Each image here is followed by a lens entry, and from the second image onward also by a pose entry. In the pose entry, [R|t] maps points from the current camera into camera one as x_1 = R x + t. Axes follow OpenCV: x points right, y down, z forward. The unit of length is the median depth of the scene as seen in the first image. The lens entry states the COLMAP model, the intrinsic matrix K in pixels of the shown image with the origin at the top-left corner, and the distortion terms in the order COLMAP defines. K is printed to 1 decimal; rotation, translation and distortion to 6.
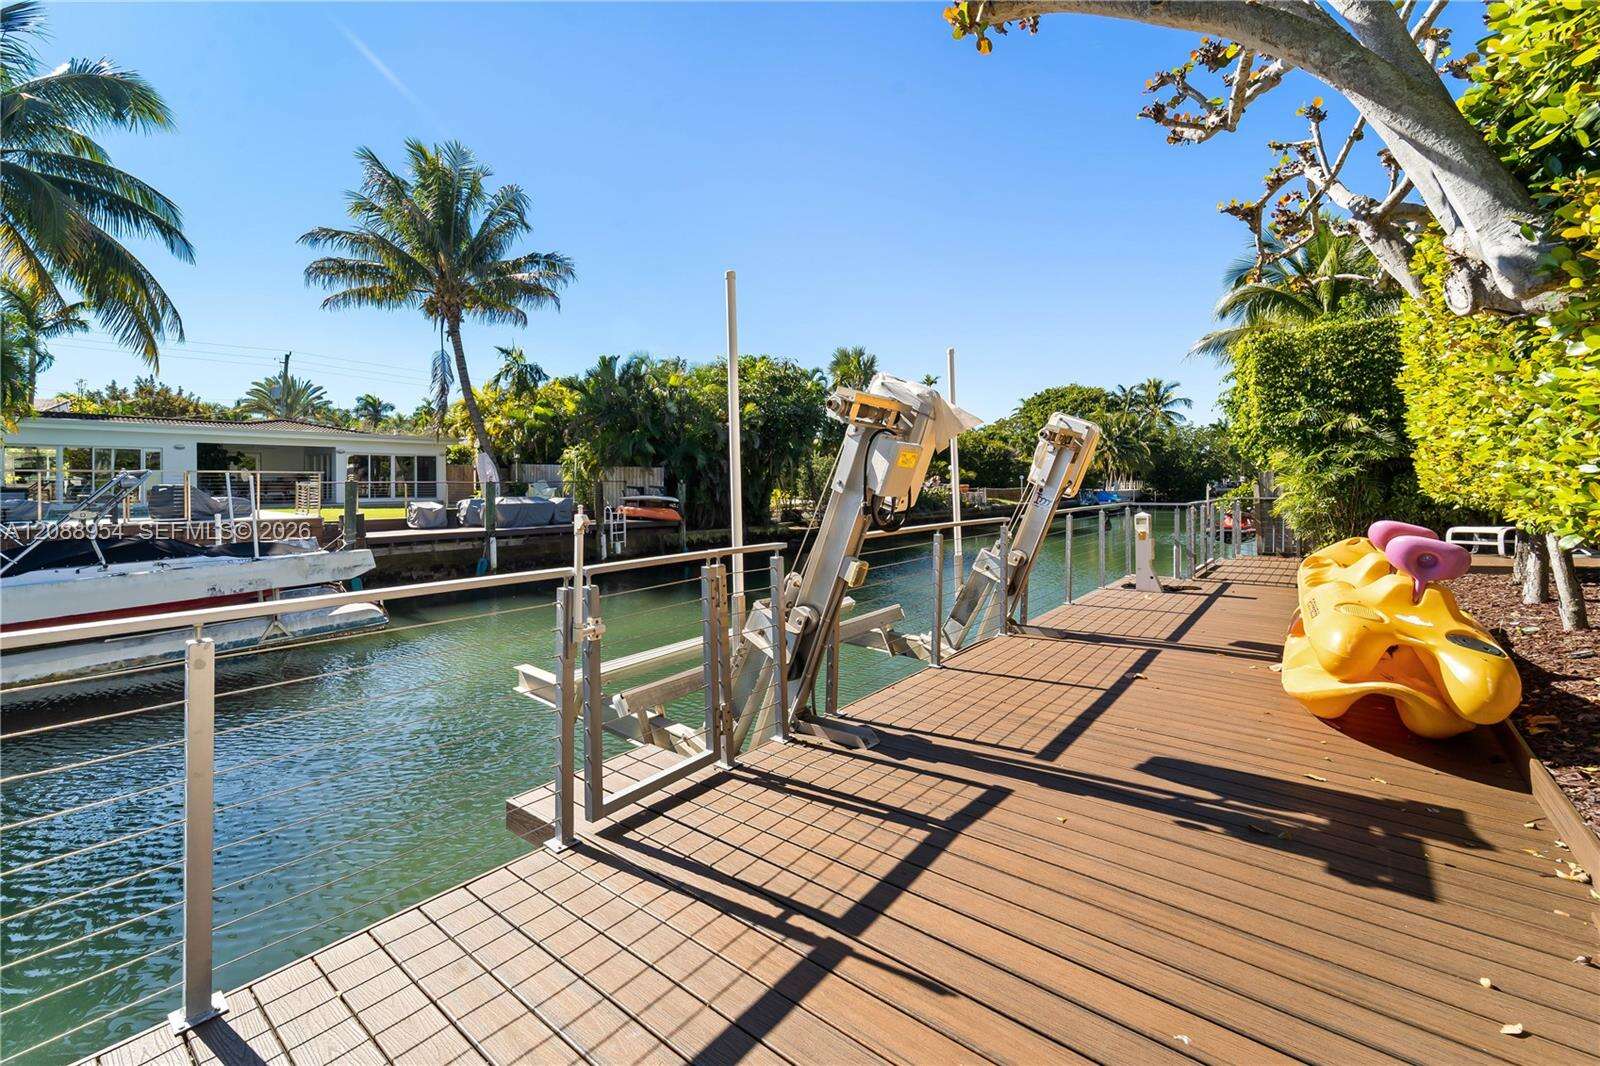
lens RADIAL K [[652.5, 0, 801.3], [0, 652.5, 481.8], [0, 0, 1]] dist [0.002634, 0.000048]
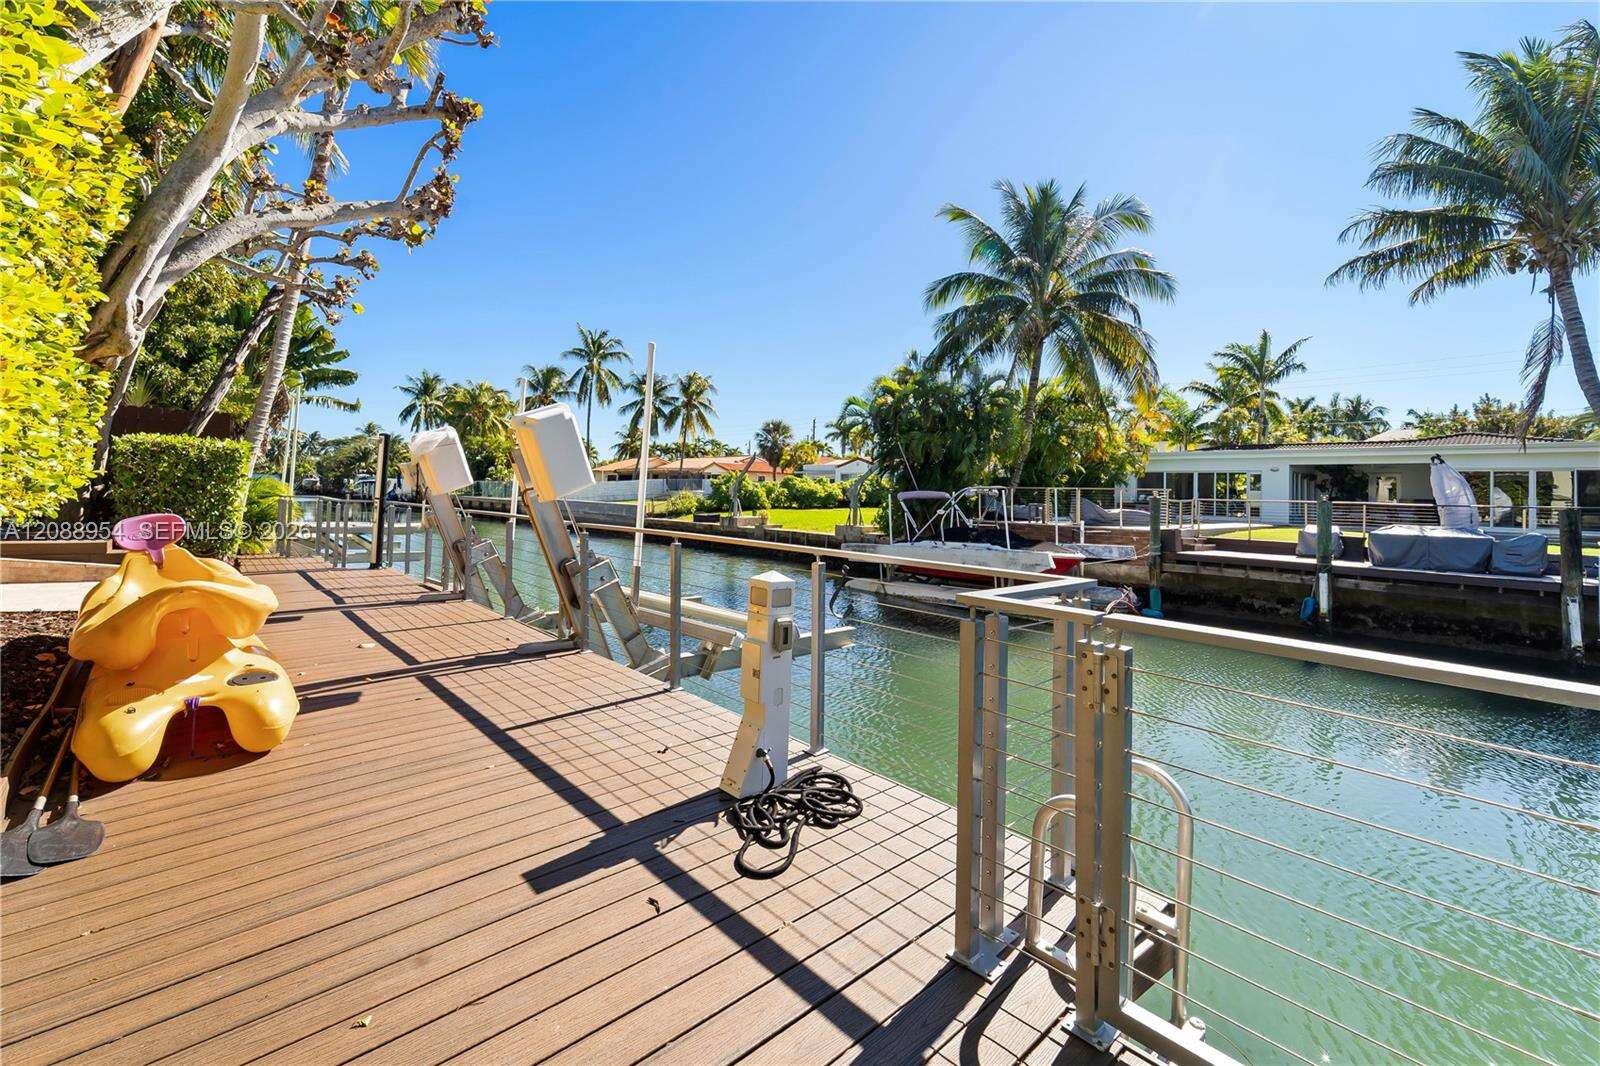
lens RADIAL K [[665.3, 0, 800.0], [0, 665.3, 533.0], [0, 0, 1]] dist [0.009648, 0.000074]
pose [[-0.094399, 0.064110, -0.993468, 0.311272], [-0.028186, 0.997352, 0.067039, 0.000827], [0.995135, 0.034331, -0.092342, 0.355299]]
